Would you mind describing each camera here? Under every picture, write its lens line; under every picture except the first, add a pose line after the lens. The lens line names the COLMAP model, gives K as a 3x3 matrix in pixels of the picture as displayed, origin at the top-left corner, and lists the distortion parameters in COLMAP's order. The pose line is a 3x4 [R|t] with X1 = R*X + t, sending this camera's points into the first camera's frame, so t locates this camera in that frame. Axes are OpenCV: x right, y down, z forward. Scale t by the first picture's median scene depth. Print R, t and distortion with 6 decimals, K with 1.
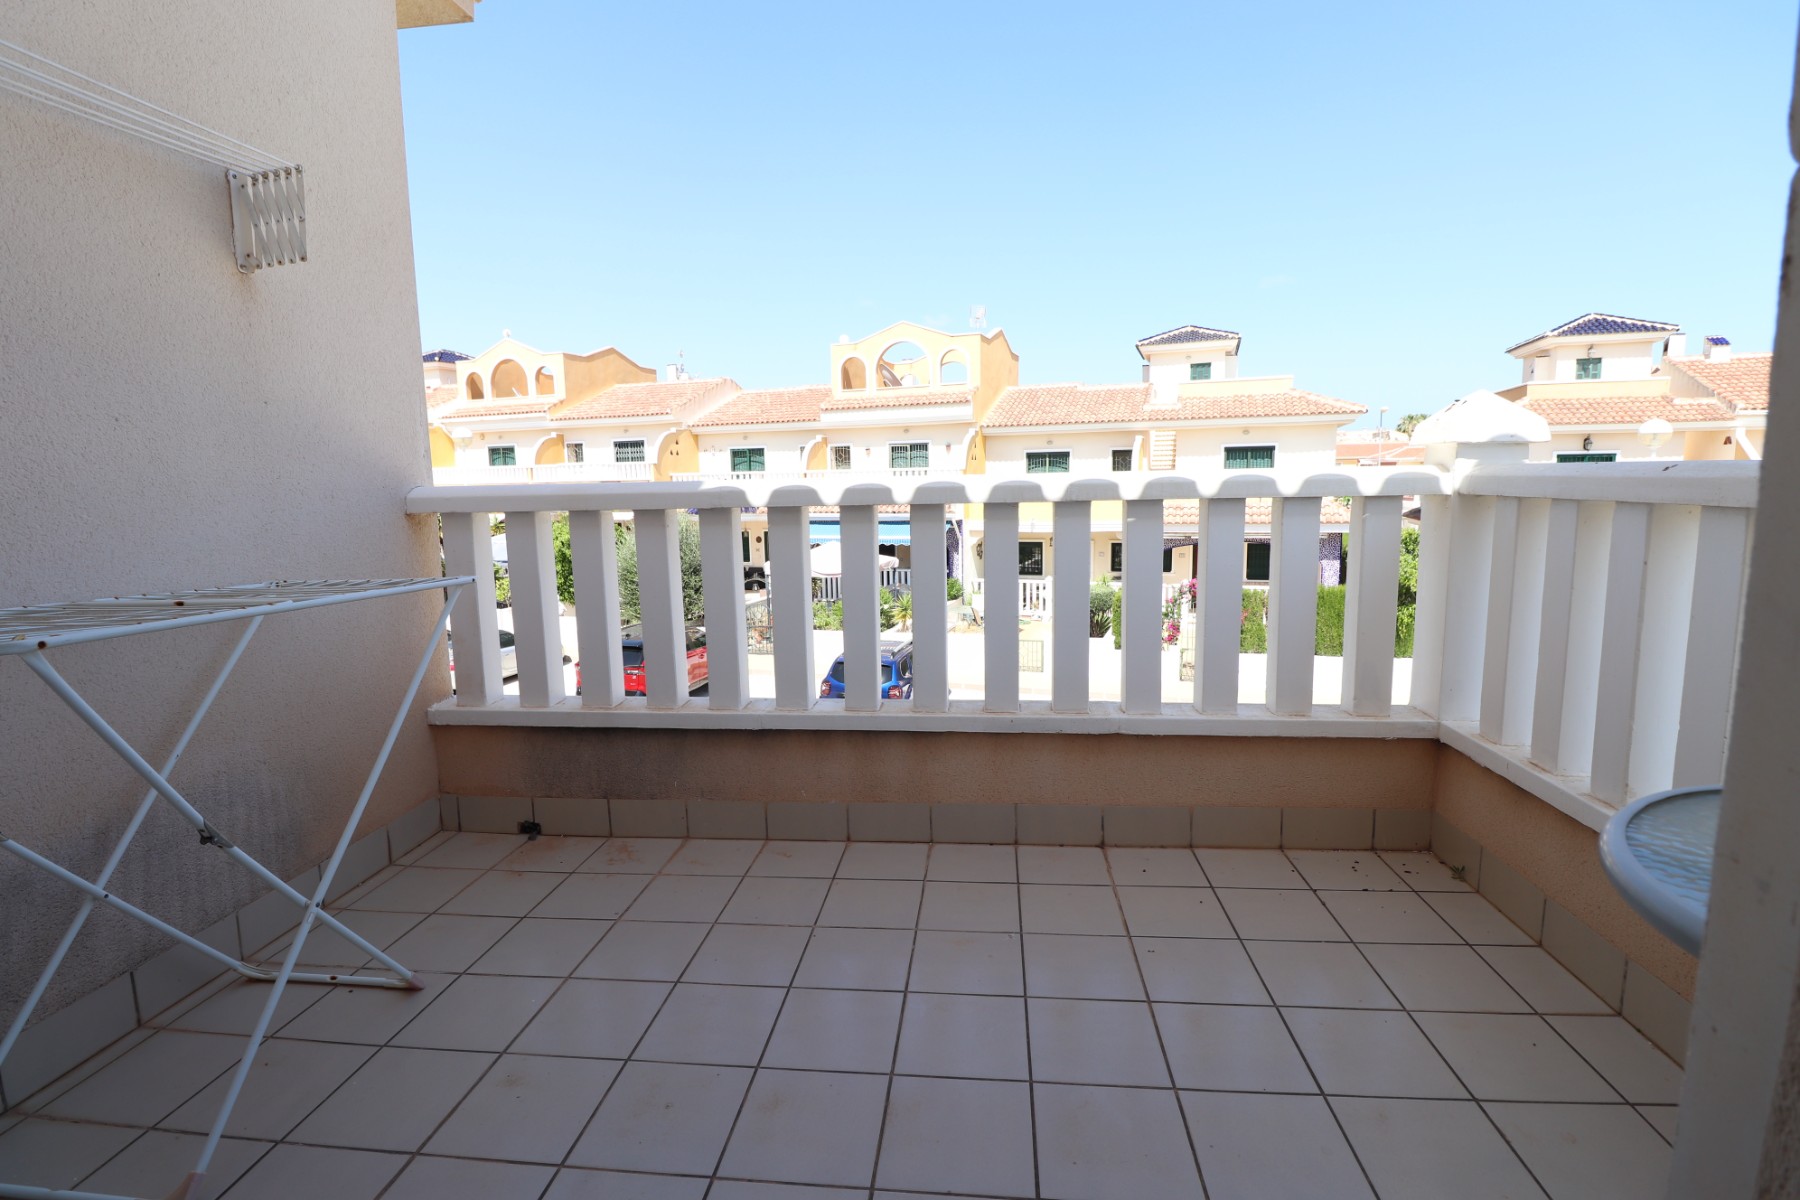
lens RADIAL K [[838.5, 0, 897.0], [0, 838.5, 599.7], [0, 0, 1]] dist [-0.006979, -0.008967]
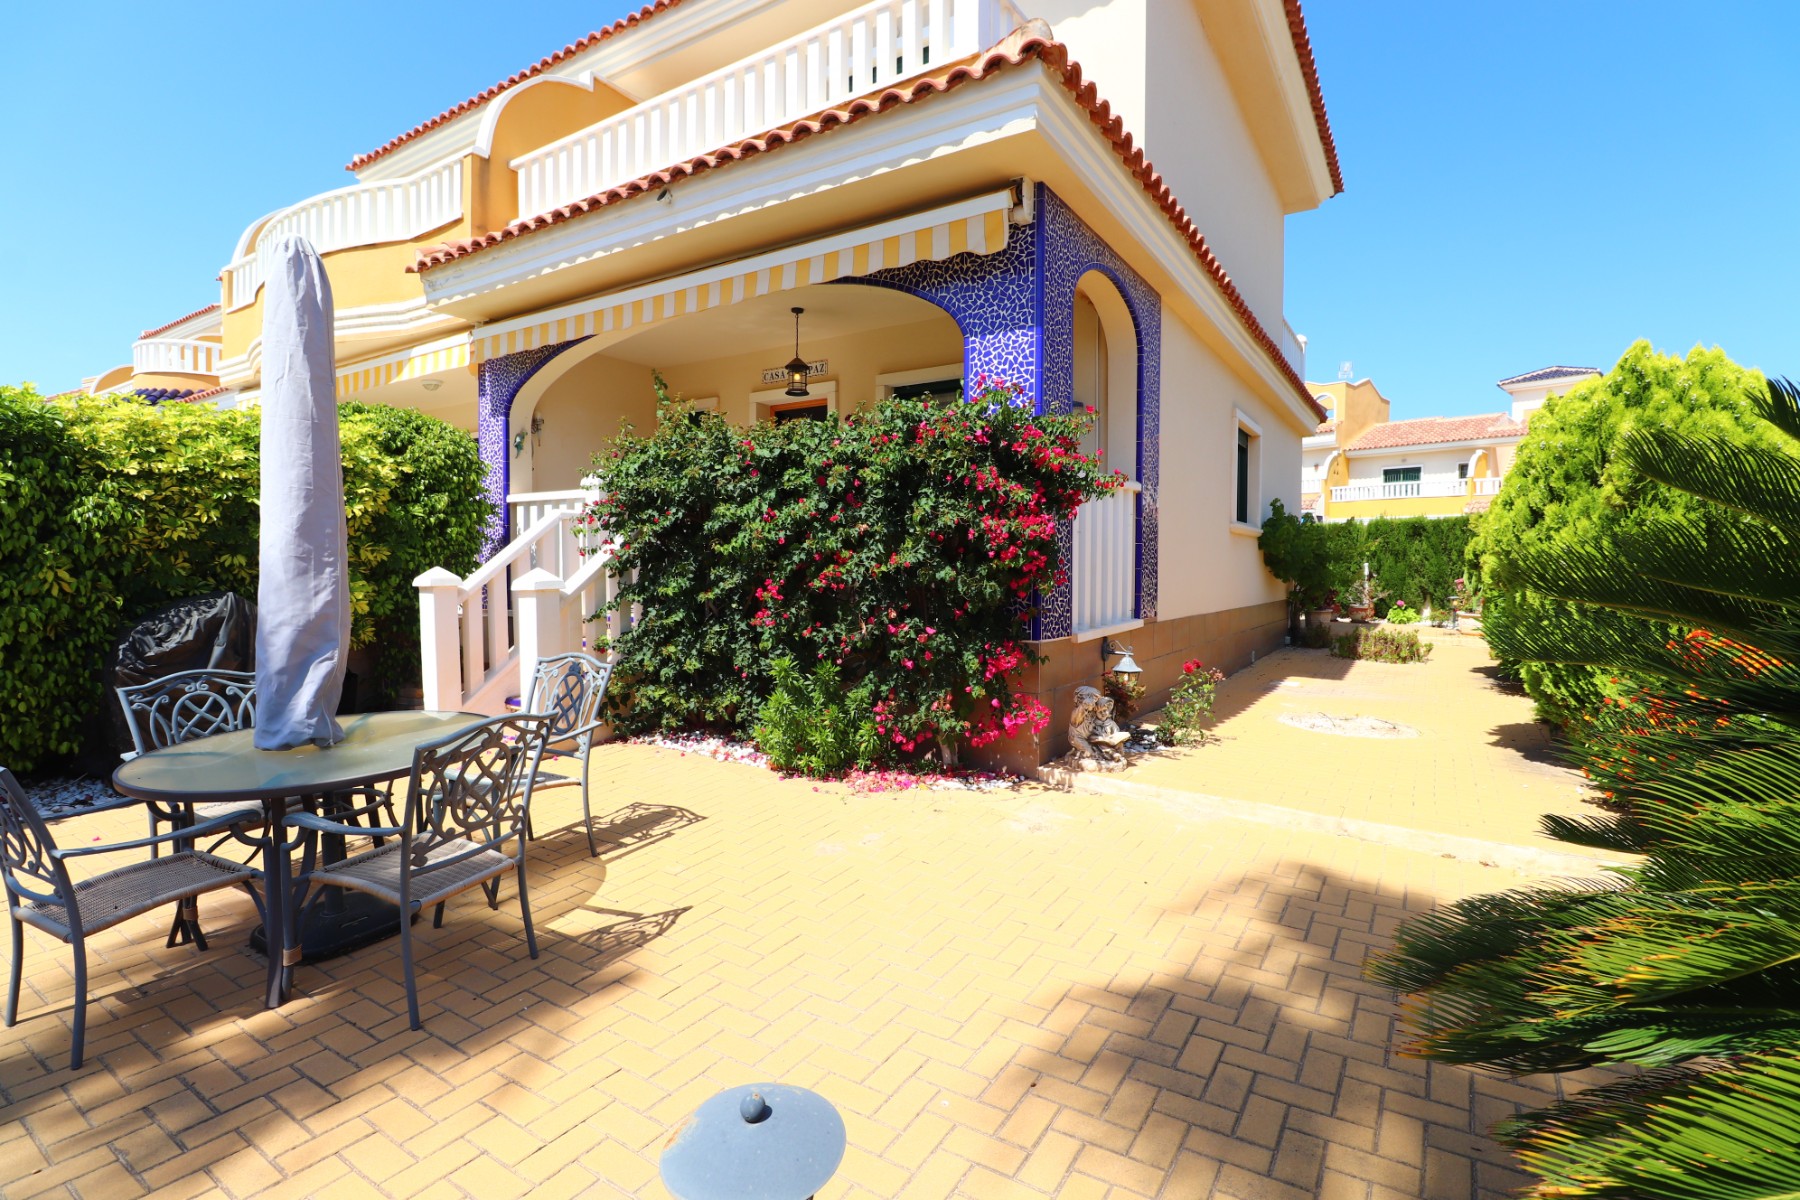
lens RADIAL K [[838.5, 0, 907.6], [0, 838.5, 592.2], [0, 0, 1]] dist [-0.006979, -0.008967]
pose [[0.900349, 0.034155, -0.433827, 0.059473], [-0.080240, 0.992852, -0.088359, 0.183945], [0.427708, 0.114364, 0.896653, -0.443316]]
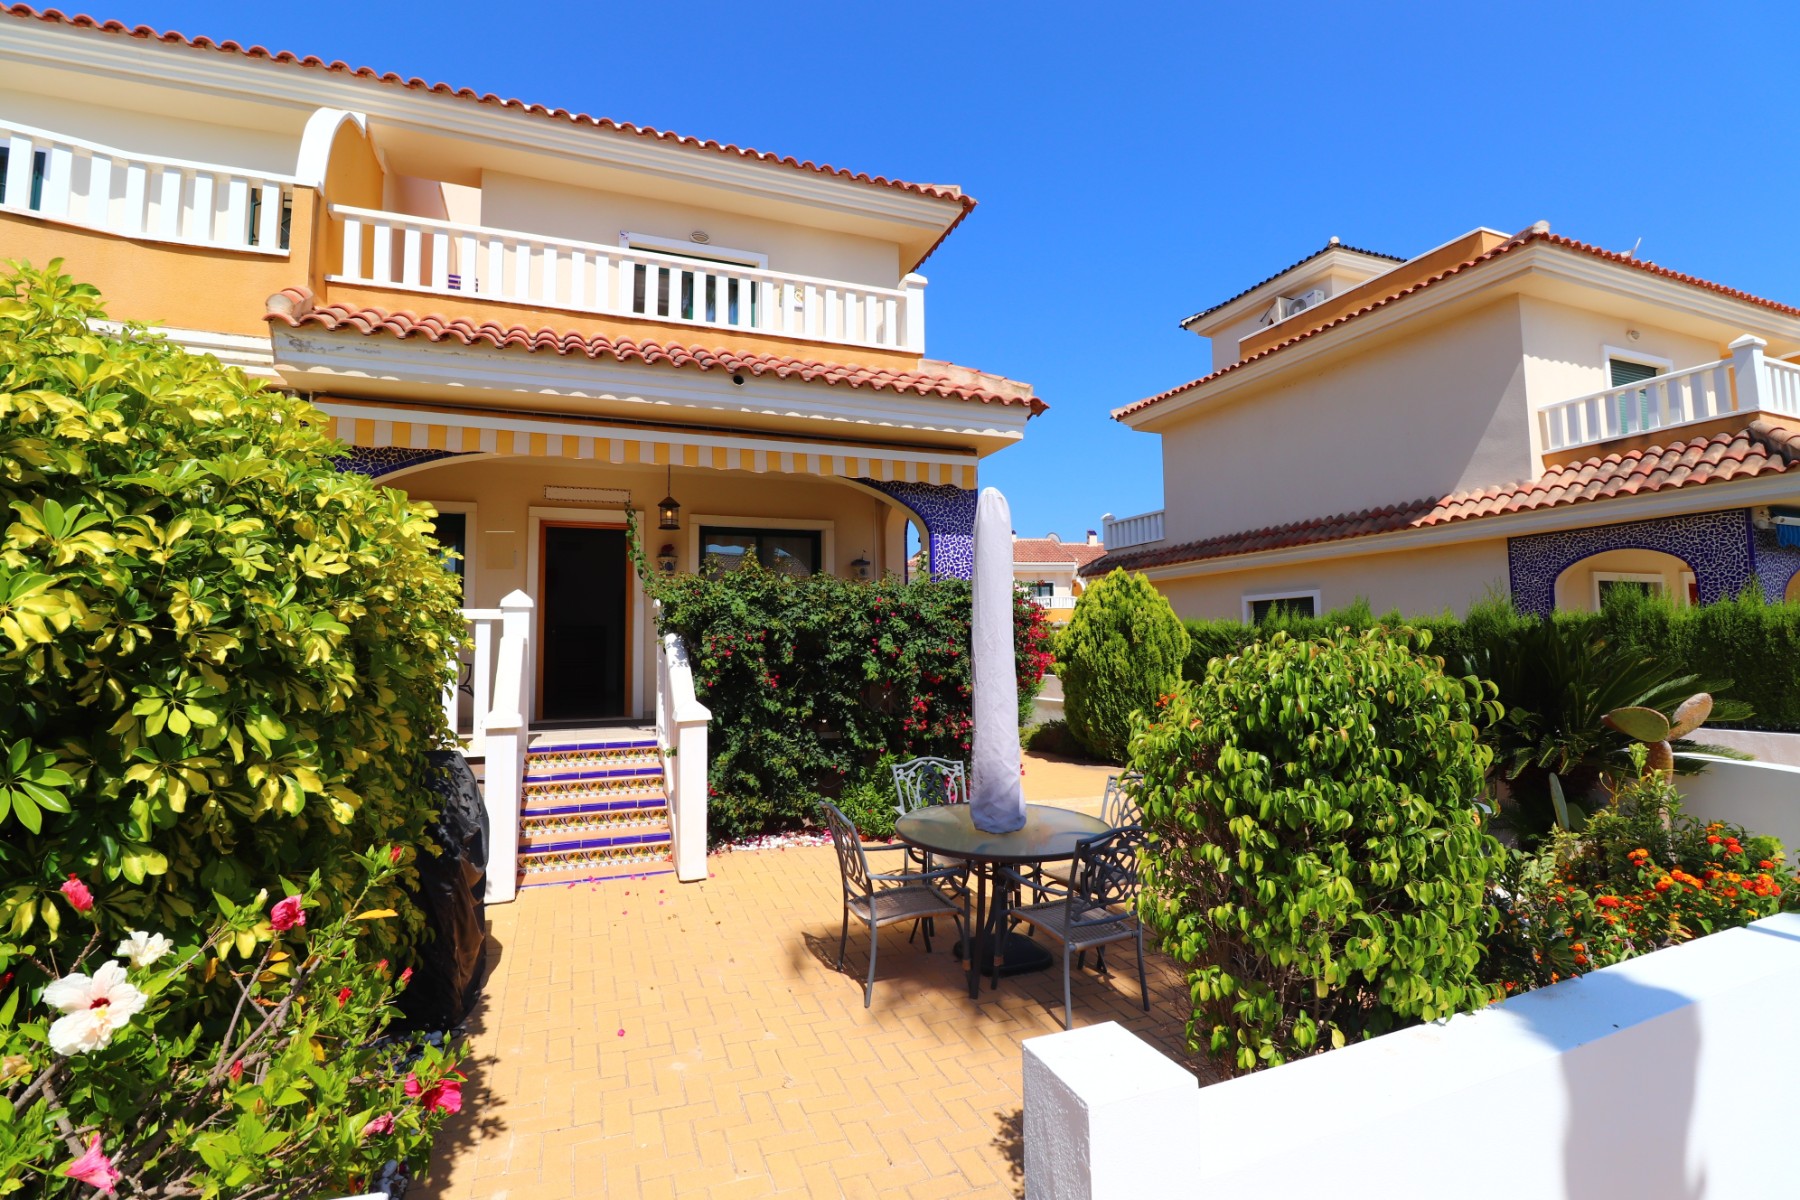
lens RADIAL K [[838.5, 0, 905.1], [0, 838.5, 588.9], [0, 0, 1]] dist [-0.006979, -0.008967]
pose [[0.878979, 0.039635, 0.475211, -0.148506], [0.064819, 0.977360, -0.201410, 0.186742], [-0.472435, 0.207838, 0.856510, -0.514214]]
